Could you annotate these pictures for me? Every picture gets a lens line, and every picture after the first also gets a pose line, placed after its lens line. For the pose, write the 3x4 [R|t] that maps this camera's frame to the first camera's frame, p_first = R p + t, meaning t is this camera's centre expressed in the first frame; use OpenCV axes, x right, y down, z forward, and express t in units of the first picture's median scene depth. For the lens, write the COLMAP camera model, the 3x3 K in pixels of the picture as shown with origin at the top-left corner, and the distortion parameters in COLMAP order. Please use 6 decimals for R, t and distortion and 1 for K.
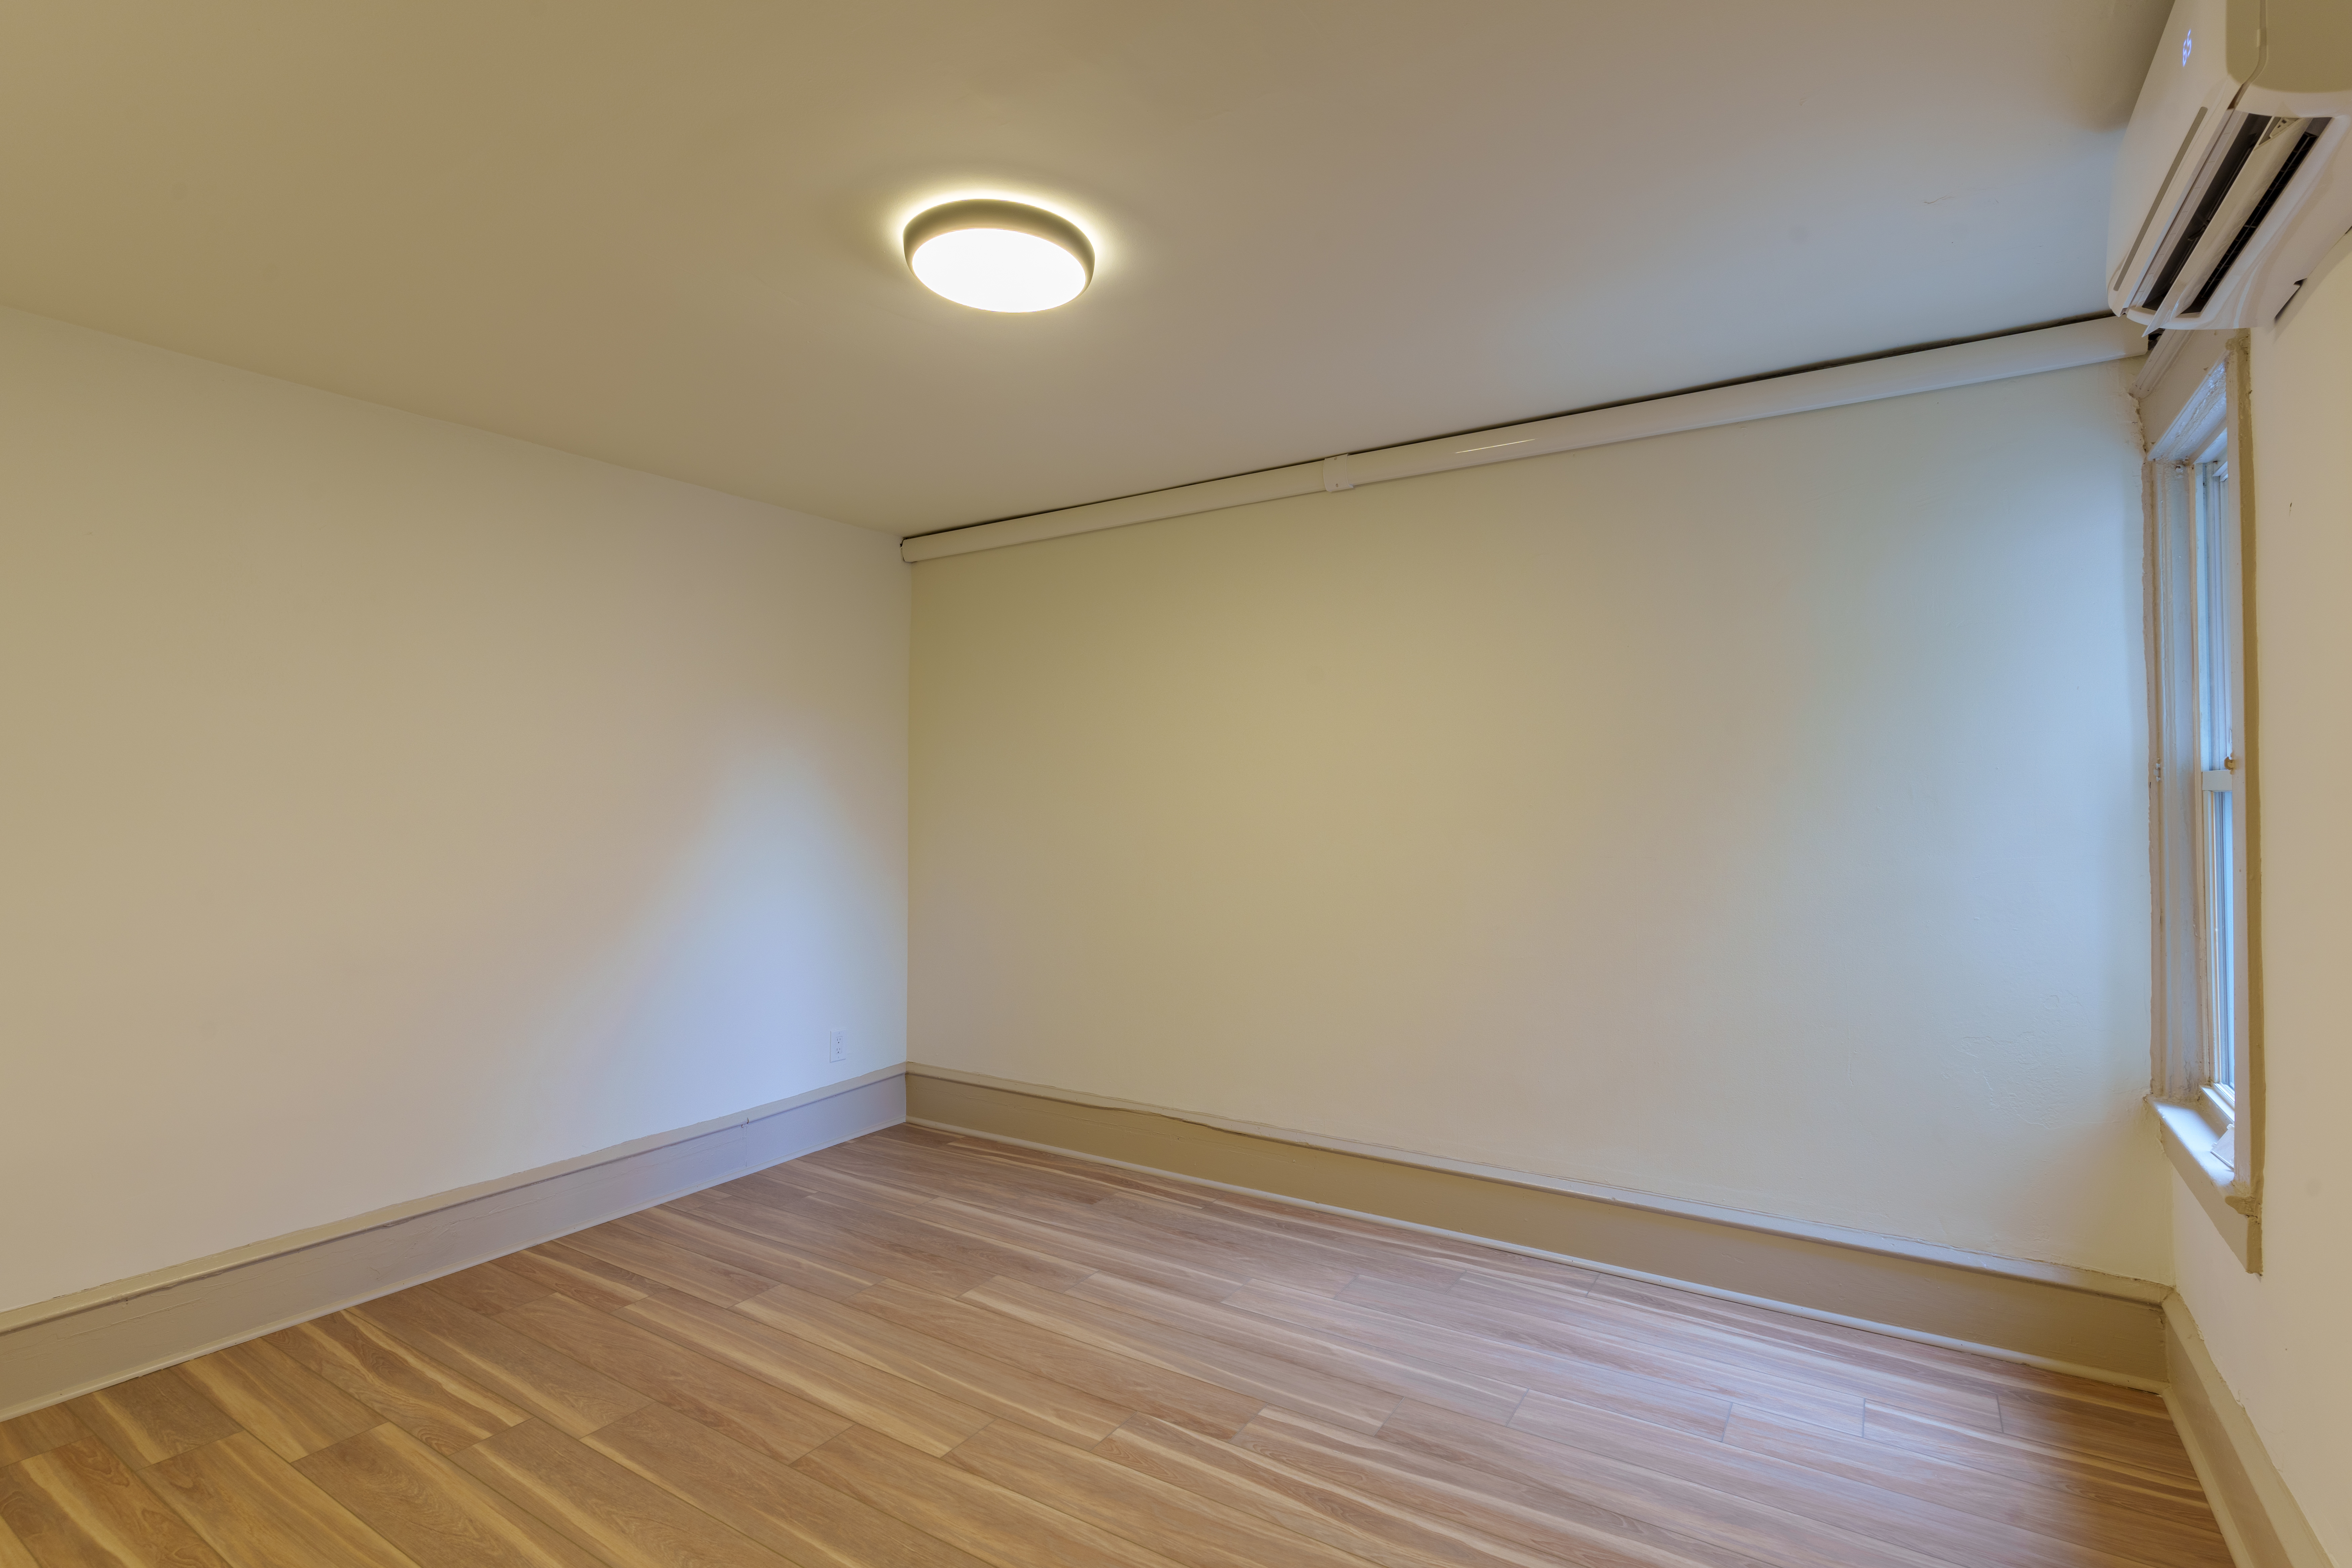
lens RADIAL K [[1109.1, 0, 1176.0], [0, 1109.1, 784.0], [0, 0, 1]] dist [0.000588, -0.000624]
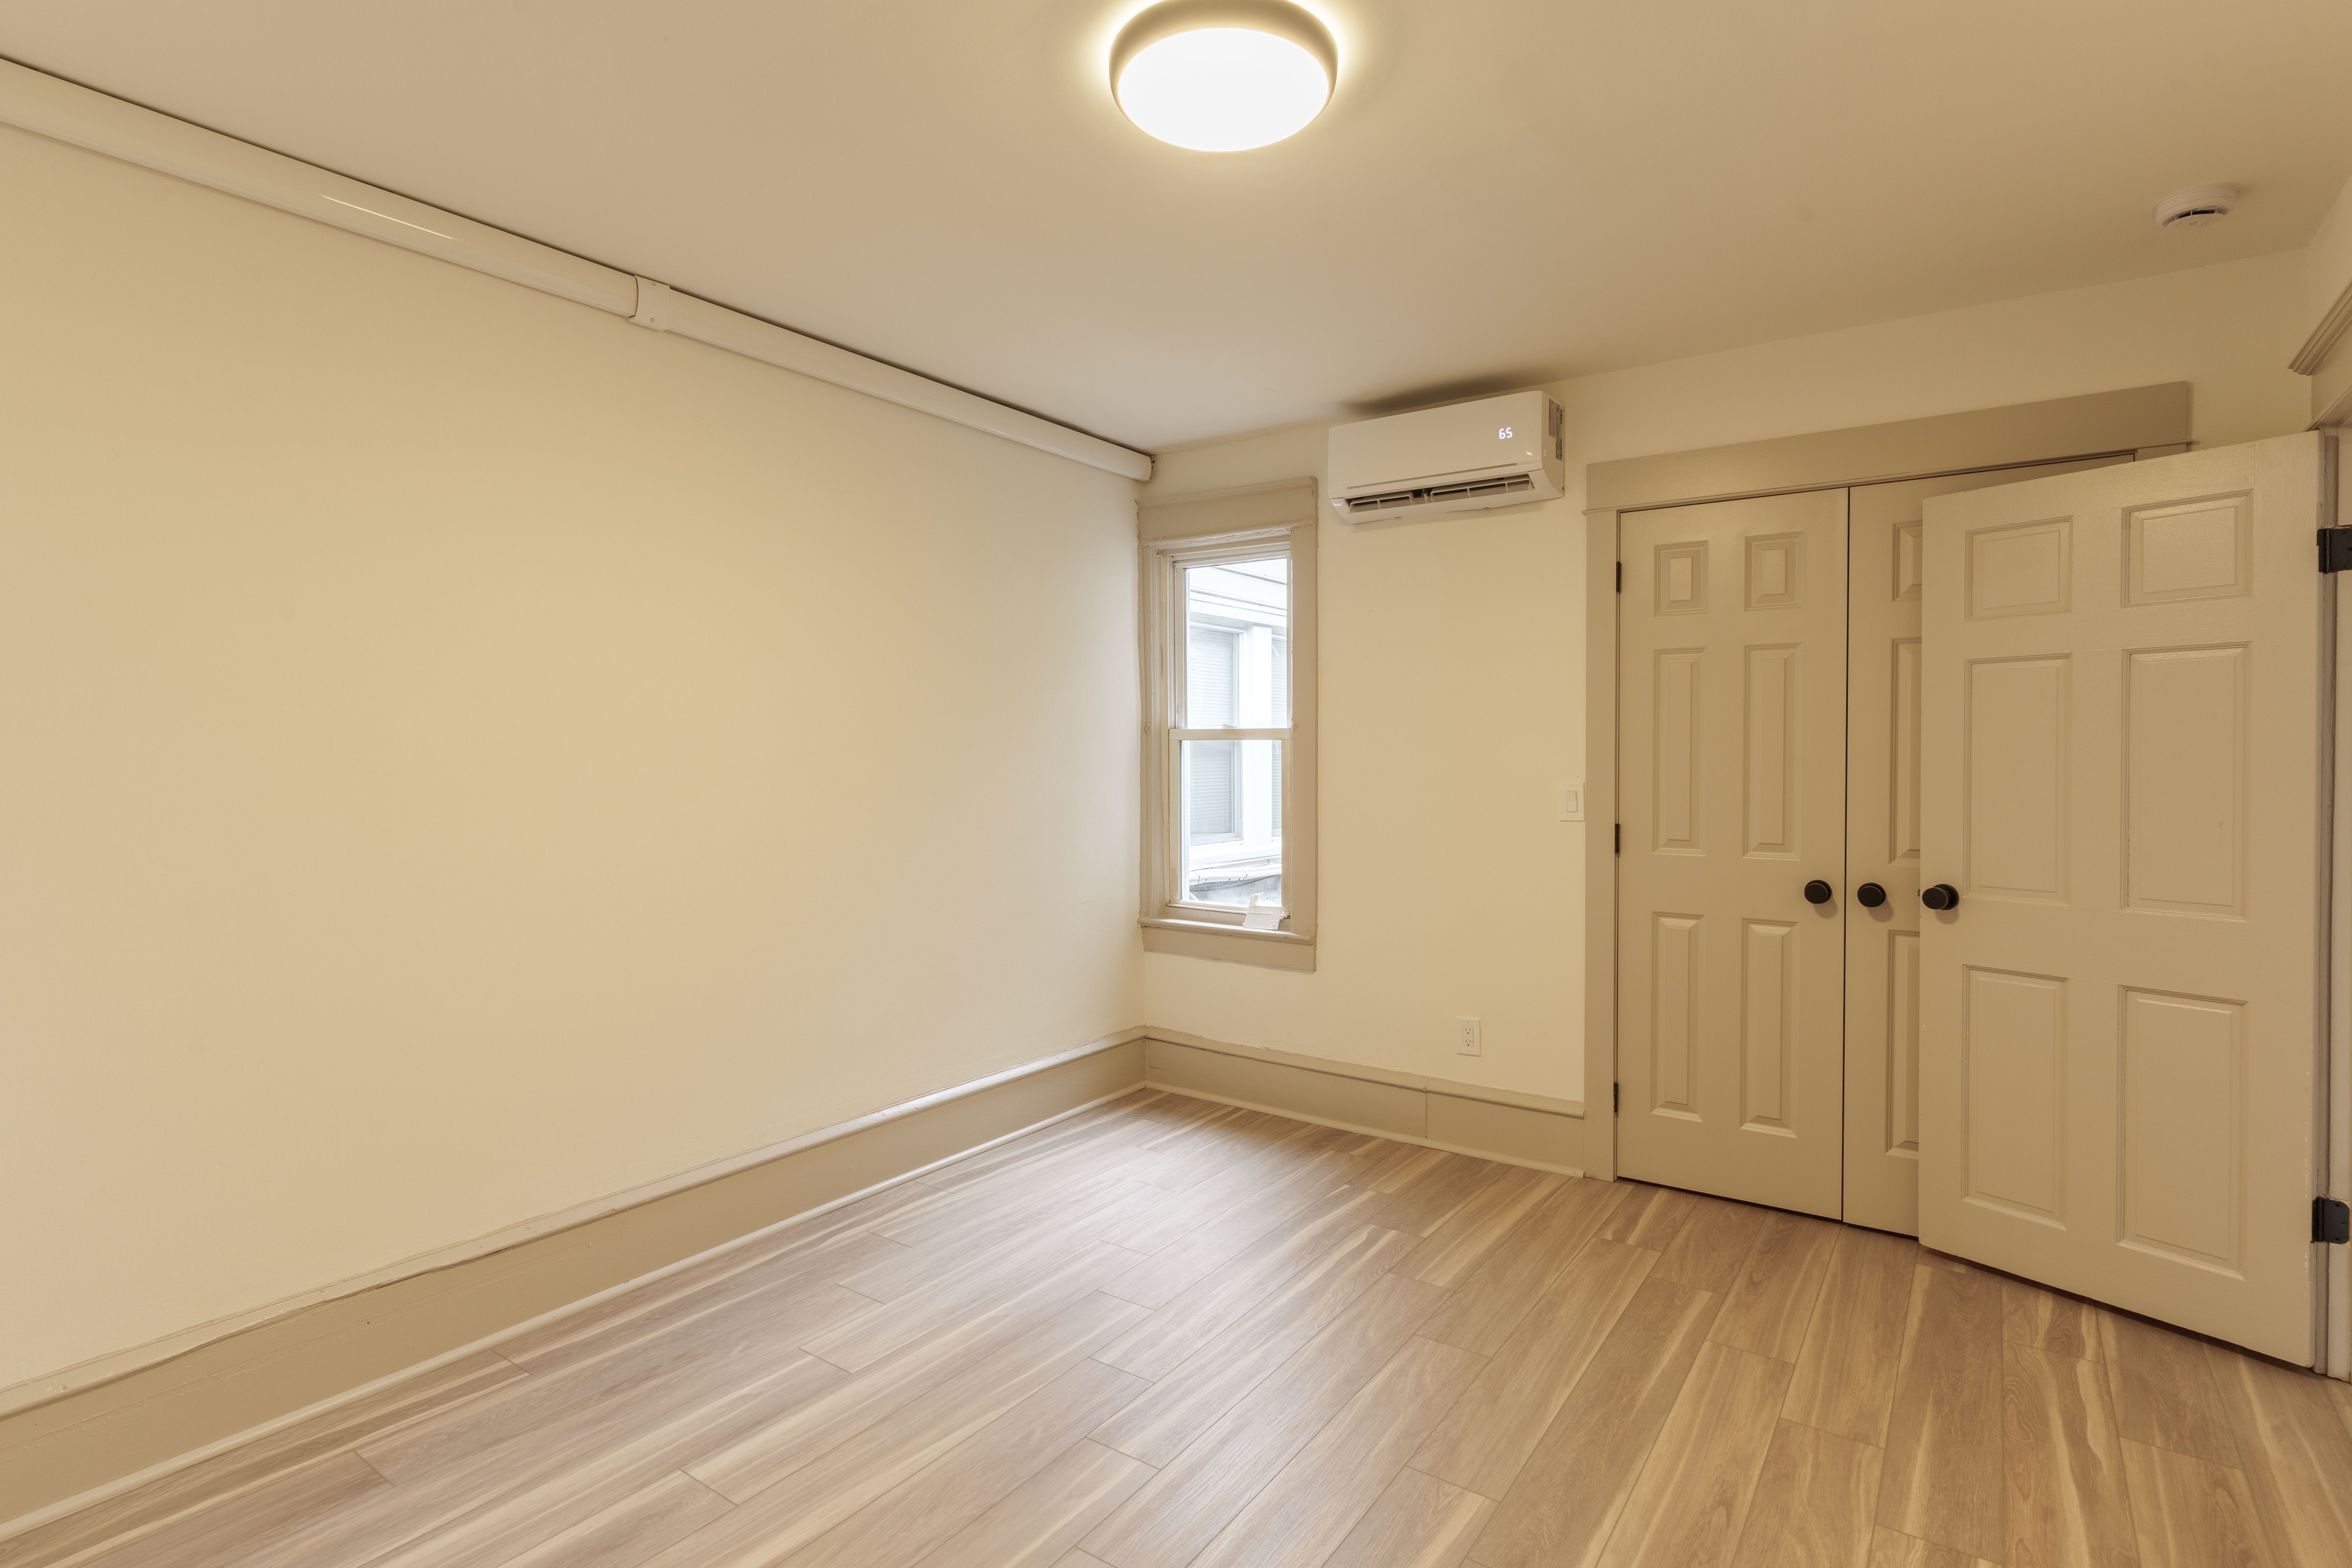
lens RADIAL K [[1150.2, 0, 1171.6], [0, 1150.2, 770.1], [0, 0, 1]] dist [-0.001501, 0.001106]
pose [[0.053771, -0.009871, 0.998505, -0.700138], [-0.006434, 0.999927, 0.010232, 0.029671], [-0.998533, -0.006975, 0.053703, 0.681357]]
